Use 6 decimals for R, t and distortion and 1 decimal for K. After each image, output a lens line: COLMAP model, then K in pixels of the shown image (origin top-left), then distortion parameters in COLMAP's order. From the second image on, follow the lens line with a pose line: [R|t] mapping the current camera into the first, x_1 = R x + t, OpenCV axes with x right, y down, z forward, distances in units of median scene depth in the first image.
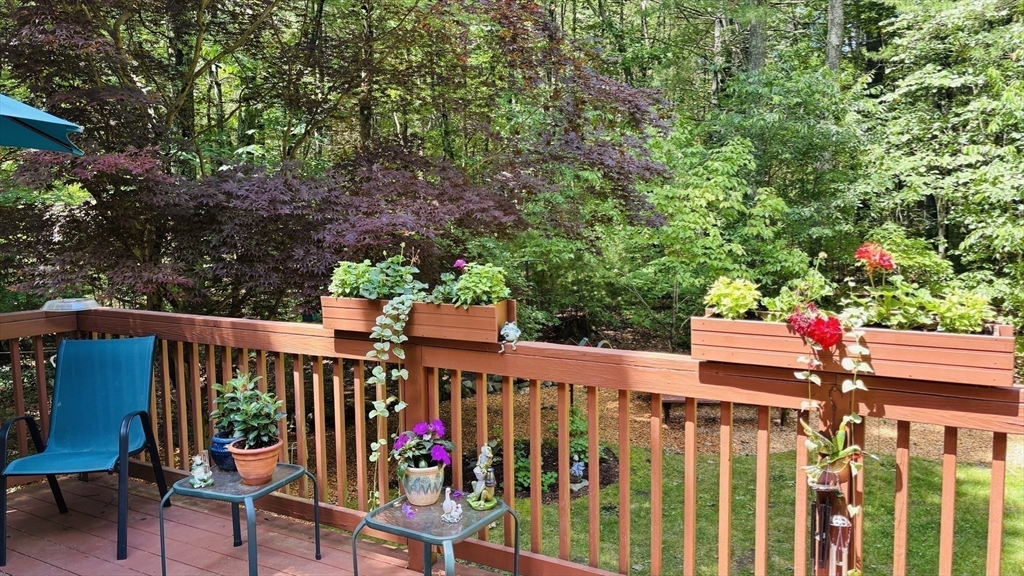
lens RADIAL K [[772.4, 0, 511.8], [0, 772.4, 289.2], [0, 0, 1]] dist [0.040548, -0.044036]
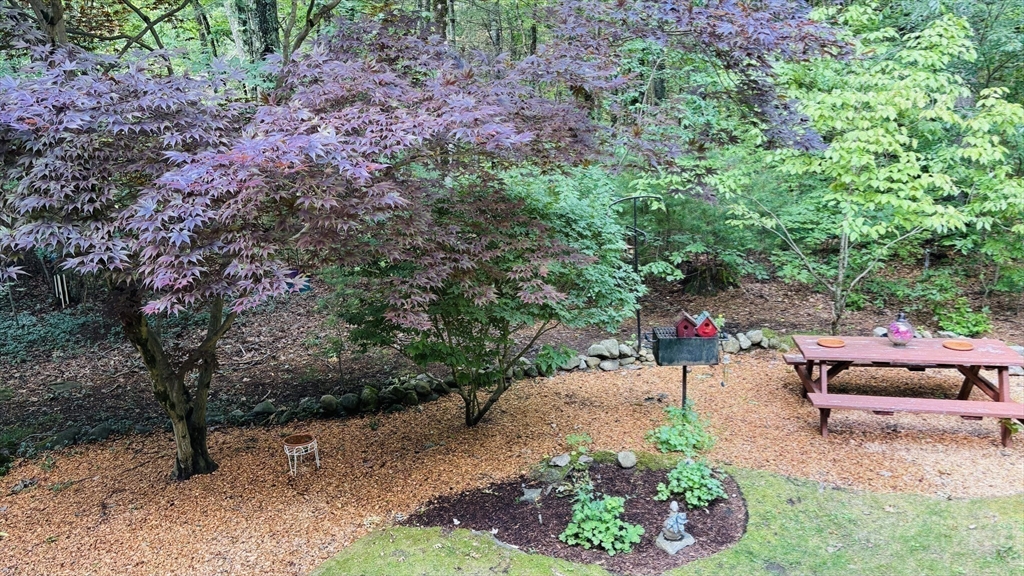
lens RADIAL K [[772.4, 0, 509.7], [0, 772.4, 287.9], [0, 0, 1]] dist [0.040548, -0.044036]
pose [[0.980795, 0.015650, -0.194411, 0.053891], [0.002392, 0.995735, 0.092227, -0.022830], [0.195025, -0.090921, 0.976575, 0.254532]]
